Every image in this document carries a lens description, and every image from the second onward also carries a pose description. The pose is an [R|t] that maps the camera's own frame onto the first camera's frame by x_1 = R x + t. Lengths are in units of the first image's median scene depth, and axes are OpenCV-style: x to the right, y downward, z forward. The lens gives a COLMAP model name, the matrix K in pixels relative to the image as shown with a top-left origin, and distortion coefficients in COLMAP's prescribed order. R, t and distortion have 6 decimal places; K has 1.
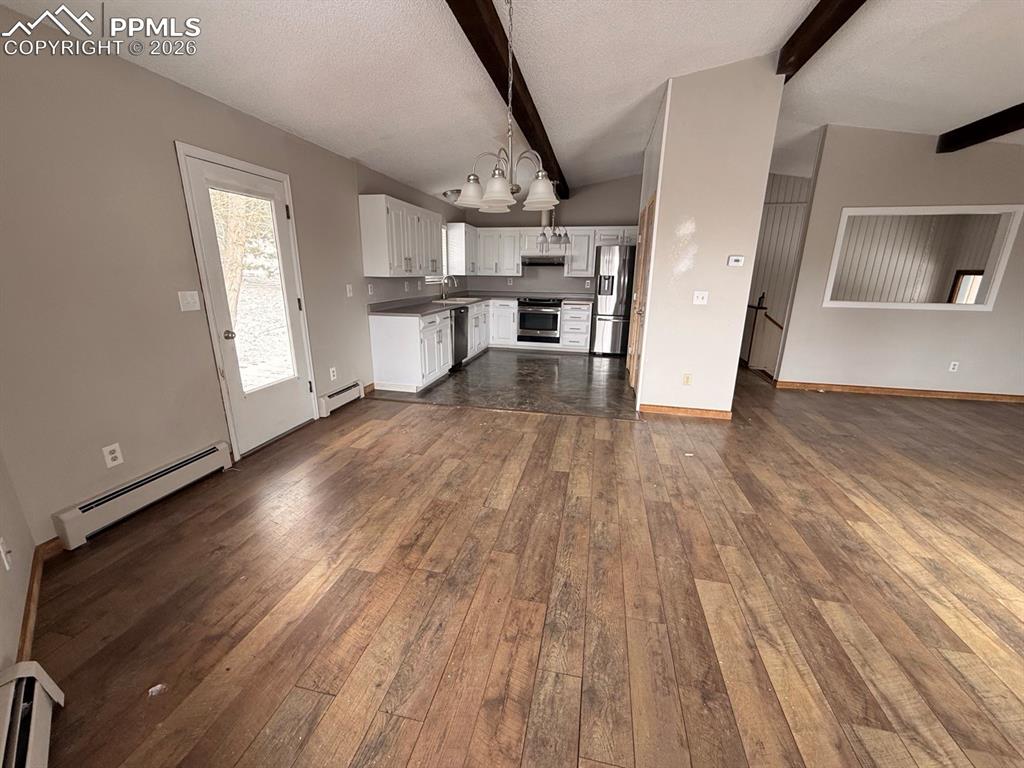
lens RADIAL K [[406.7, 0, 507.0], [0, 406.7, 383.4], [0, 0, 1]] dist [-0.000837, 0.000076]
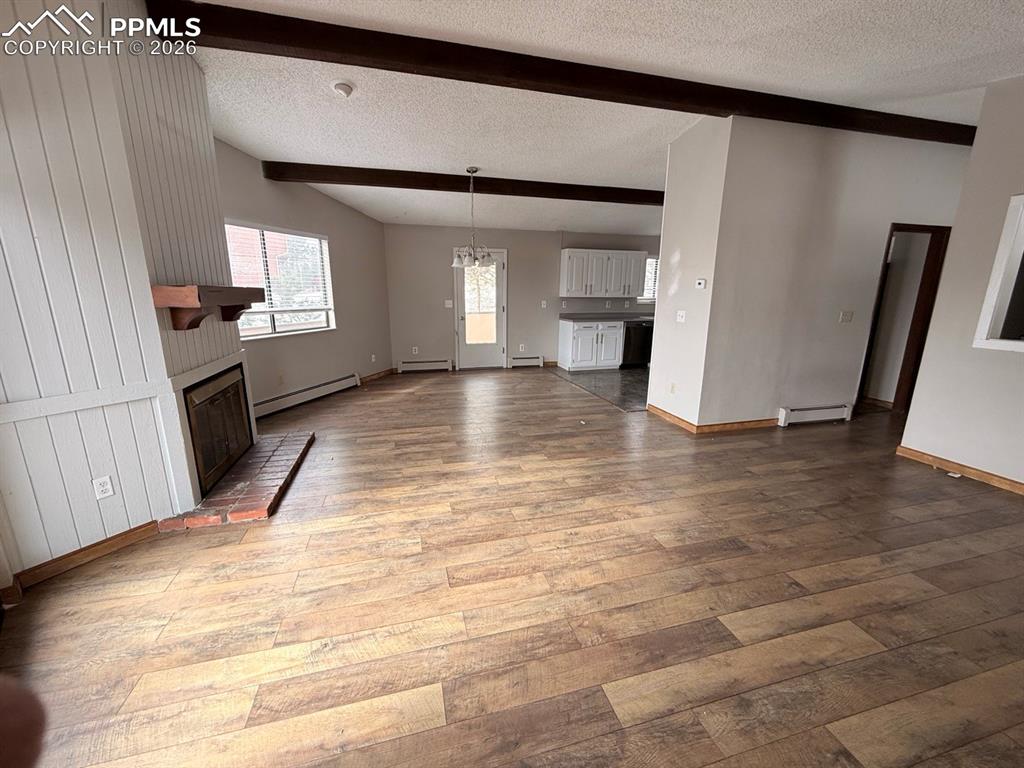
lens RADIAL K [[406.7, 0, 507.4], [0, 406.7, 382.6], [0, 0, 1]] dist [-0.000837, 0.000076]
pose [[0.465324, 0.189630, -0.864589, 0.729987], [-0.237455, 0.967721, 0.084451, -0.006517], [0.852695, 0.166004, 0.495332, 0.030078]]
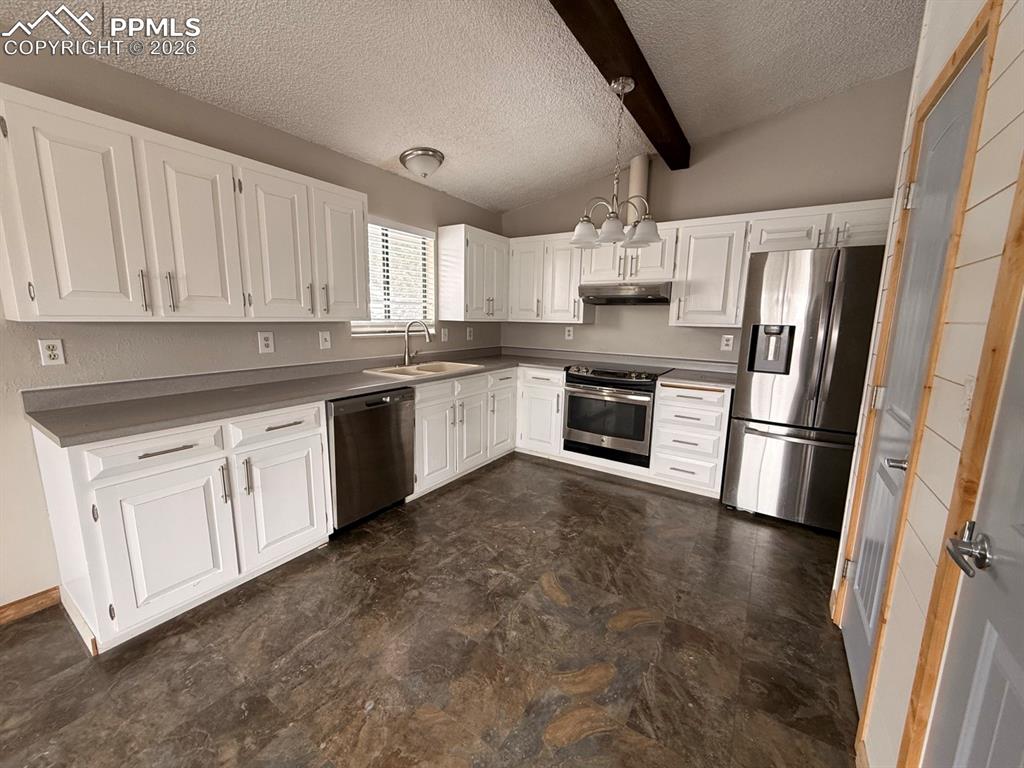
lens RADIAL K [[406.7, 0, 507.6], [0, 406.7, 381.7], [0, 0, 1]] dist [-0.000837, 0.000076]
pose [[0.936650, 0.062371, -0.344668, 0.143378], [-0.101222, 0.990233, -0.095882, -0.148050], [0.335321, 0.124696, 0.933815, 0.556851]]
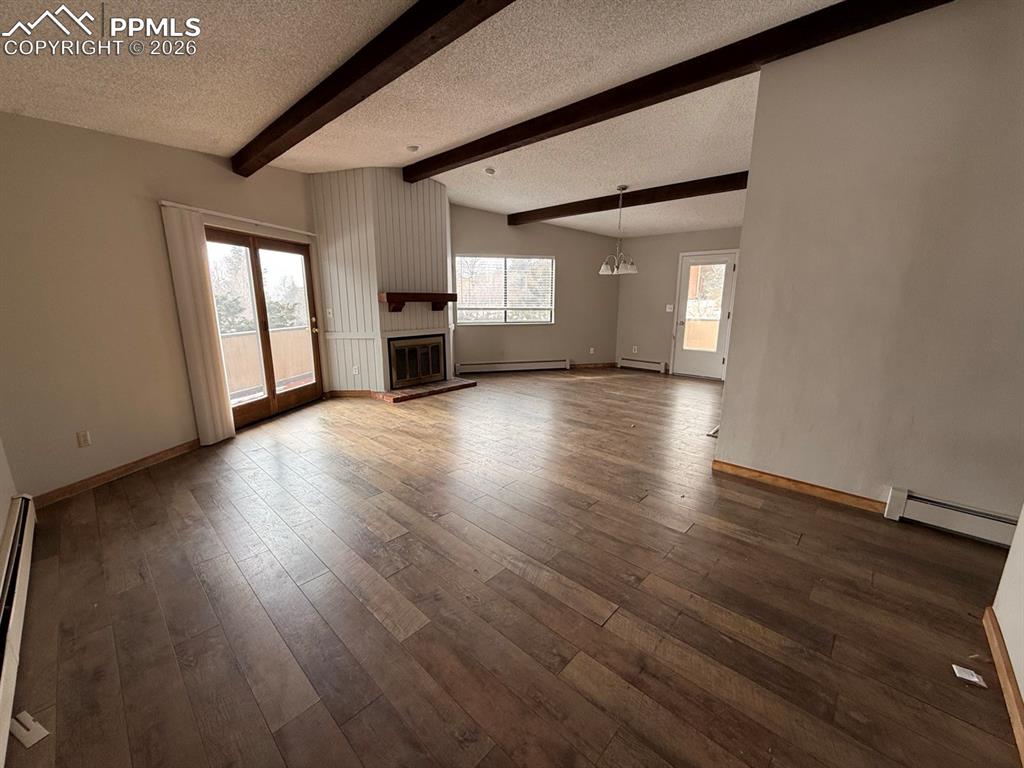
lens RADIAL K [[406.7, 0, 508.8], [0, 406.7, 383.2], [0, 0, 1]] dist [-0.000837, 0.000076]
pose [[-0.505005, 0.171657, -0.845875, 0.877181], [-0.235685, 0.915354, 0.326465, -0.151249], [0.830315, 0.364226, -0.421801, 0.571915]]
